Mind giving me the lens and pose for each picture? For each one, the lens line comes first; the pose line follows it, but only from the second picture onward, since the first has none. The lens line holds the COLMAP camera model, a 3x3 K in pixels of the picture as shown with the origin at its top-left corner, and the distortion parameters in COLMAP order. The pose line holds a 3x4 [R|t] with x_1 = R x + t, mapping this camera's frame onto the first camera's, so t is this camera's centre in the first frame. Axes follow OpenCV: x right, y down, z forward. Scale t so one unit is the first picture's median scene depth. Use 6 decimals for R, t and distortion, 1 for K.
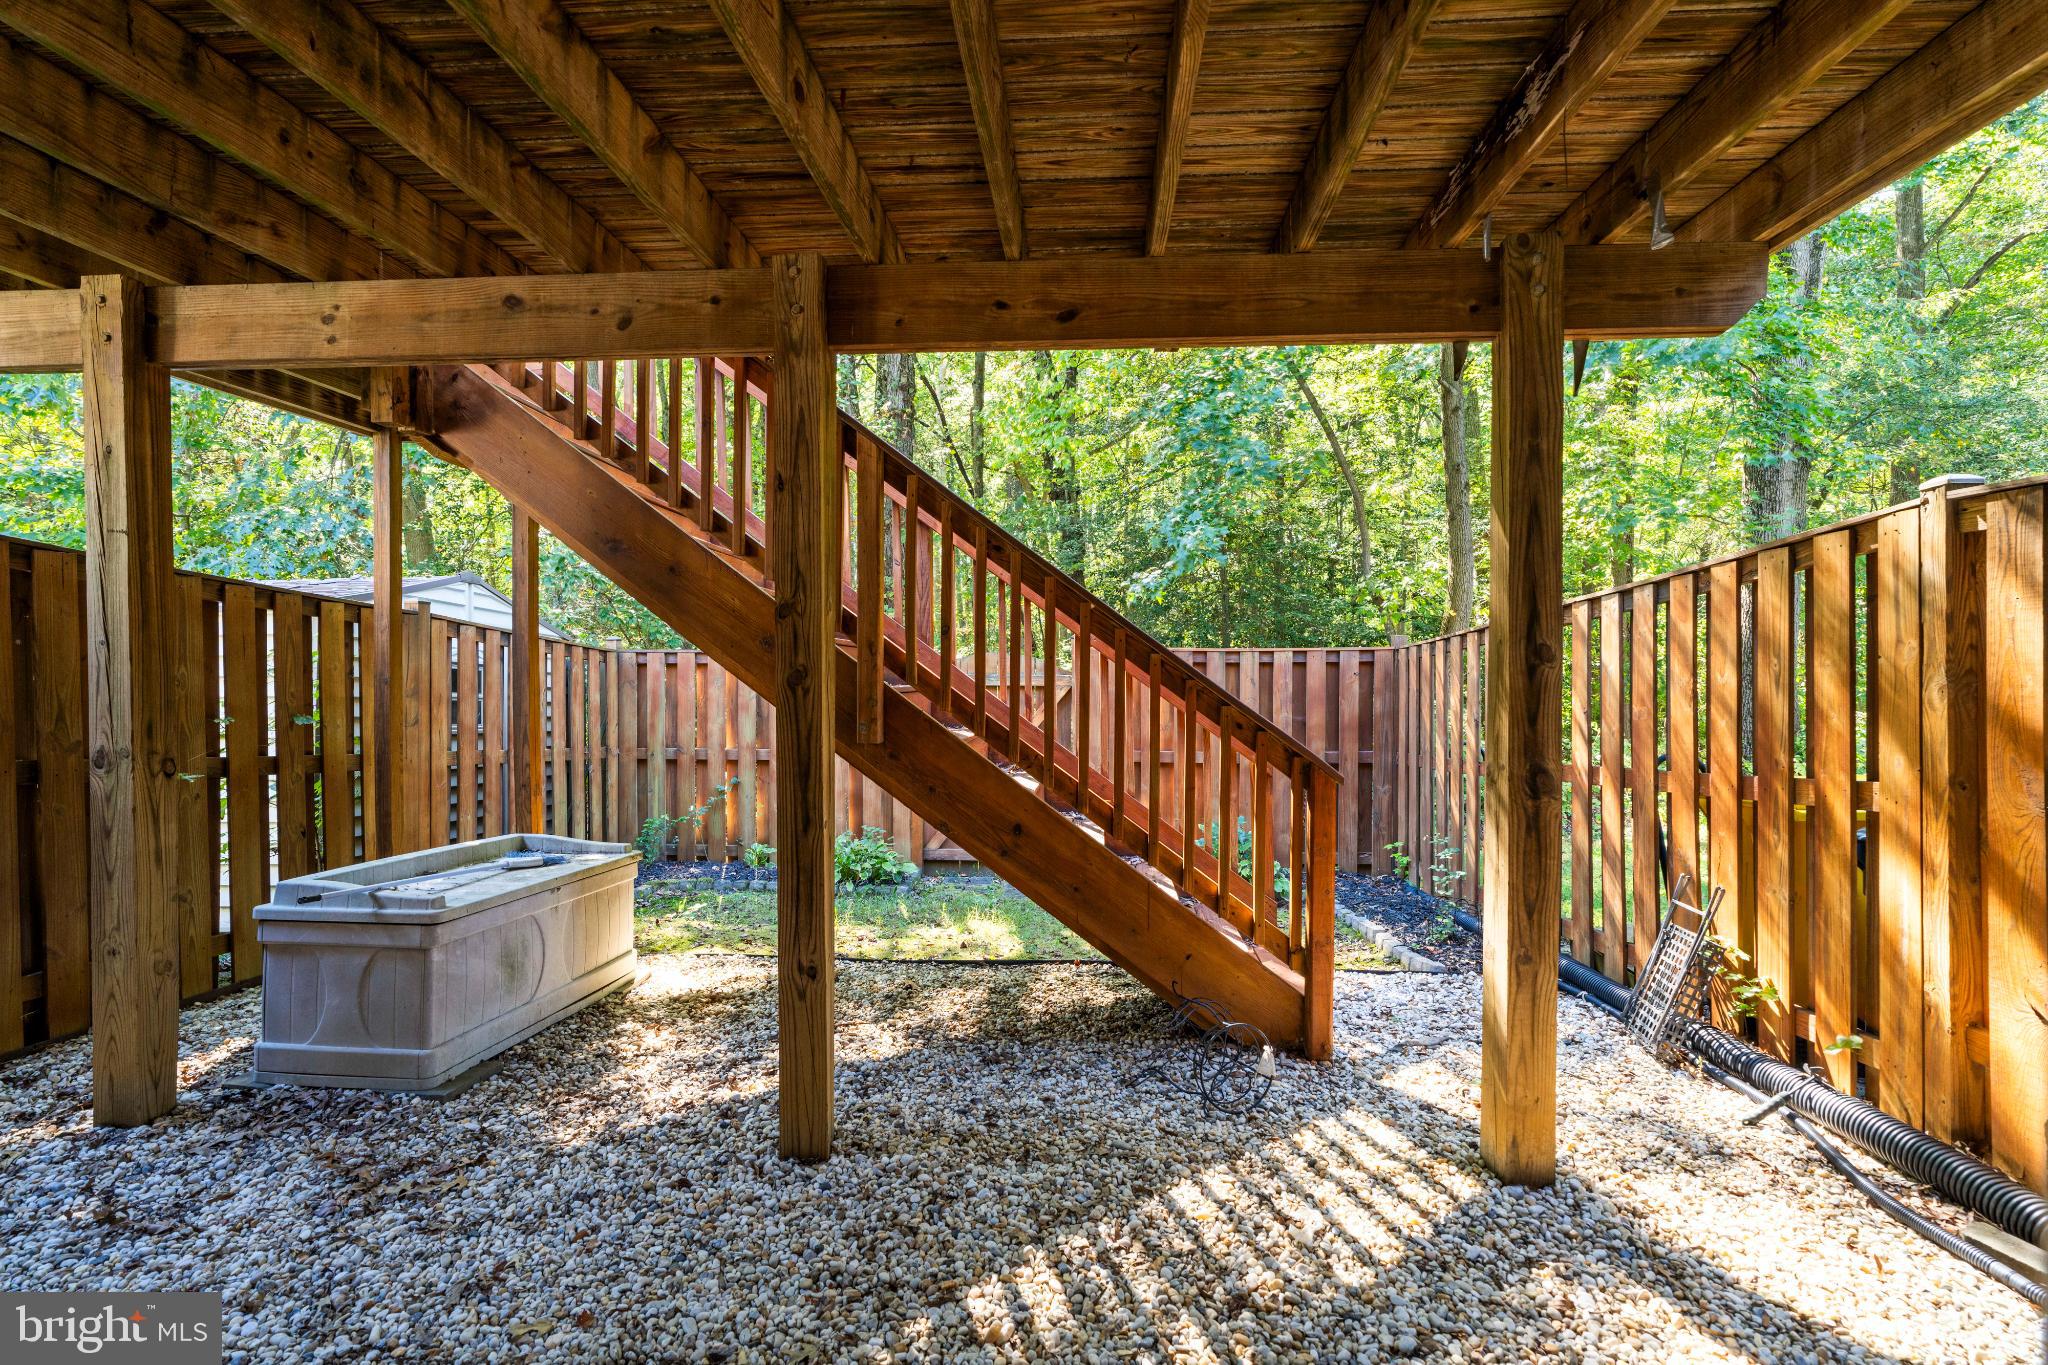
lens RADIAL K [[938.8, 0, 1029.9], [0, 938.8, 667.0], [0, 0, 1]] dist [0.001077, 0.000079]
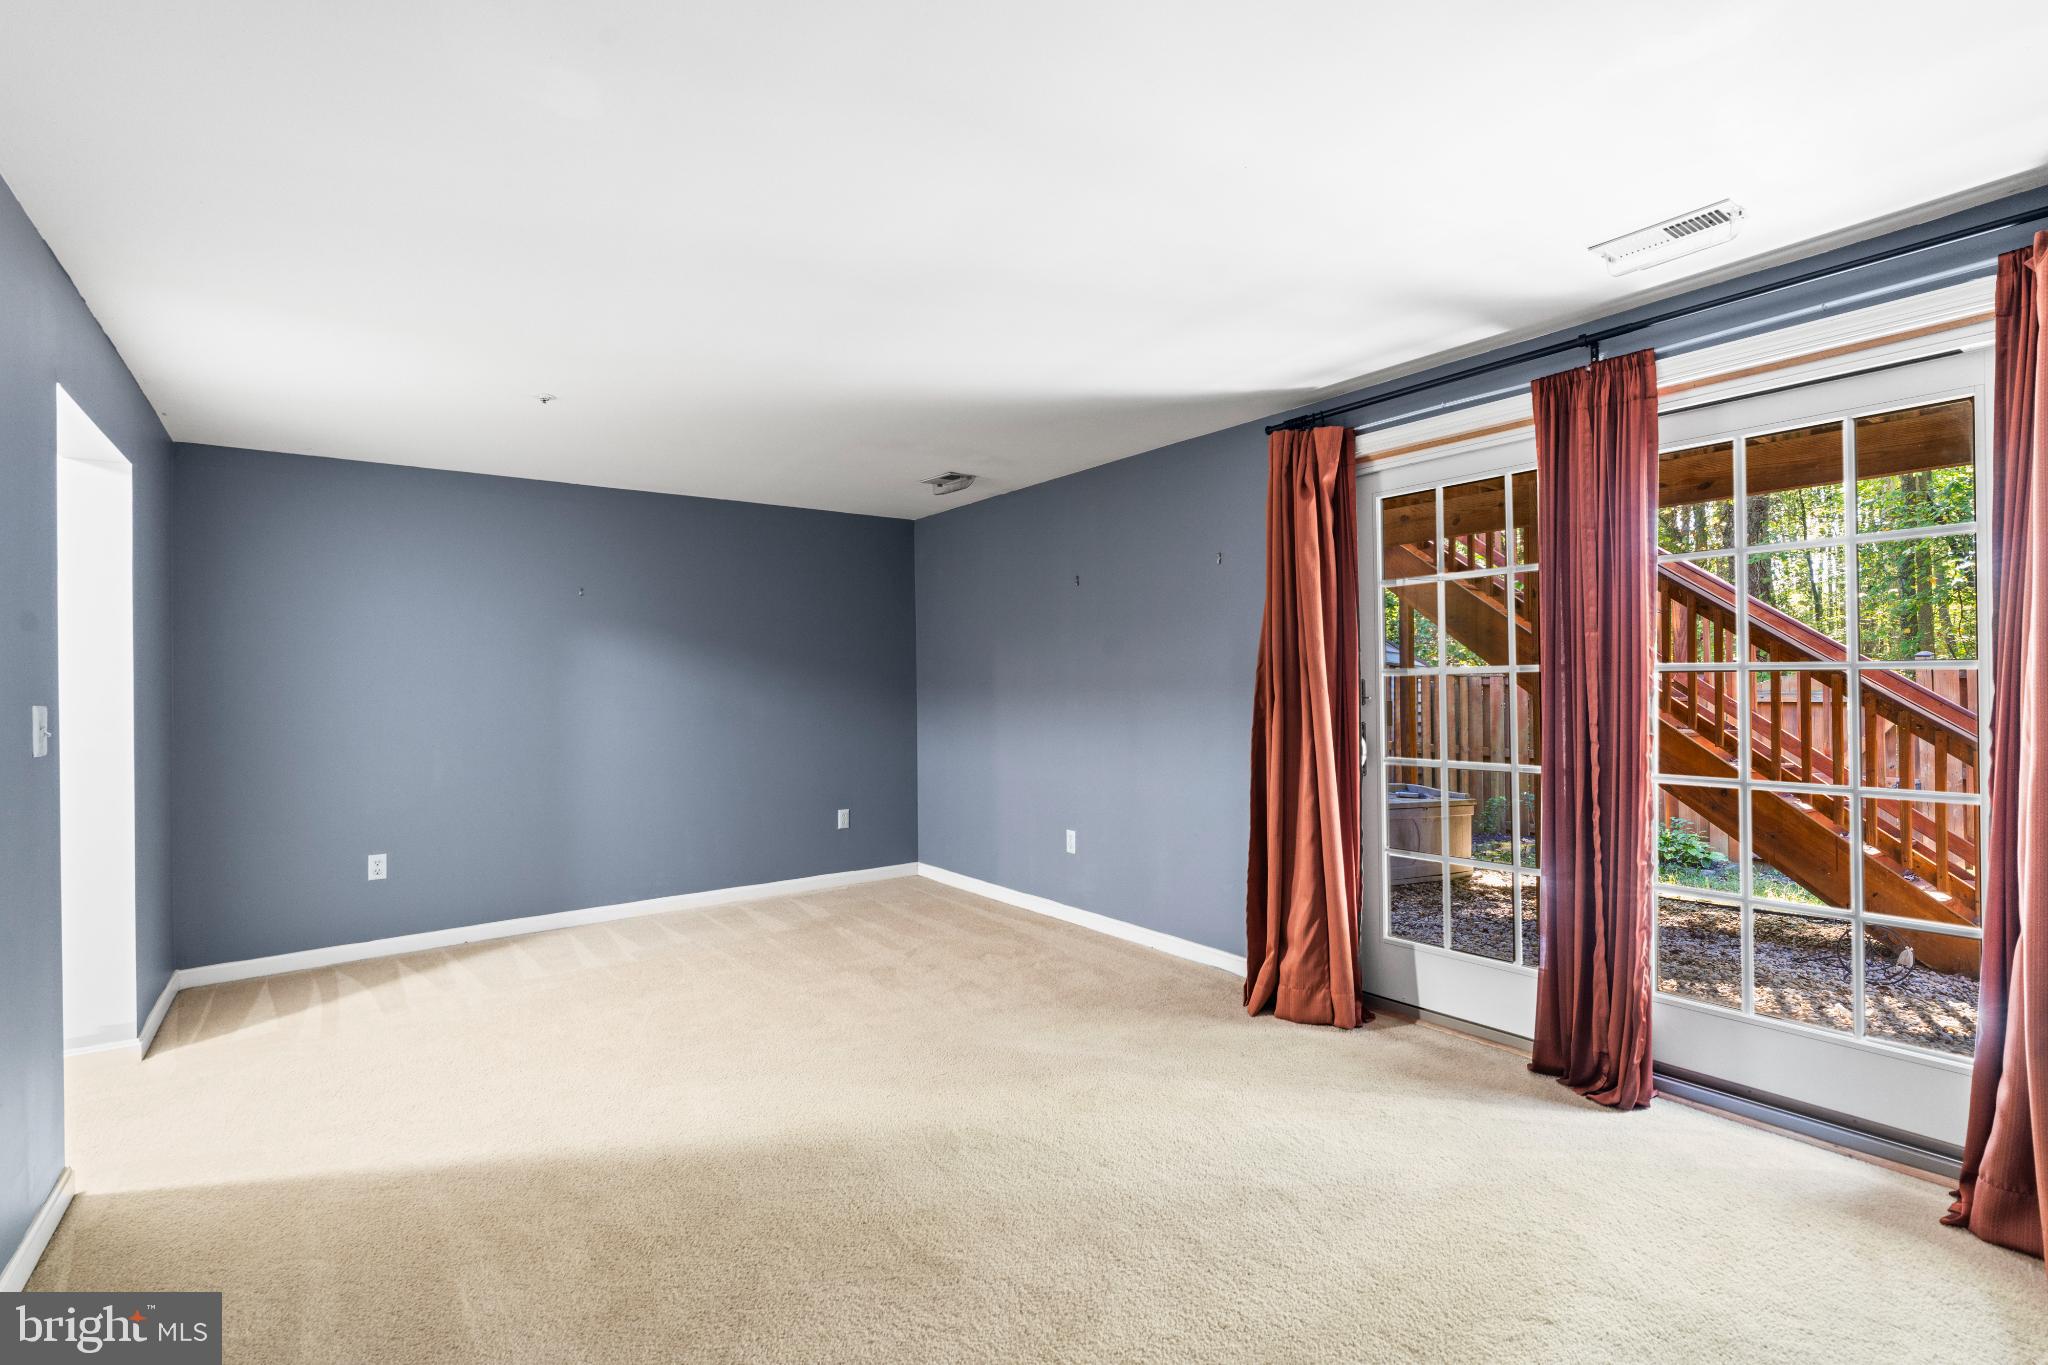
lens RADIAL K [[938.8, 0, 1028.8], [0, 938.8, 686.8], [0, 0, 1]] dist [0.001077, 0.000079]
pose [[0.645011, -0.008848, -0.764122, 0.222660], [-0.000571, 0.999927, -0.012061, 0.017563], [0.764173, 0.008216, 0.644959, -0.429072]]
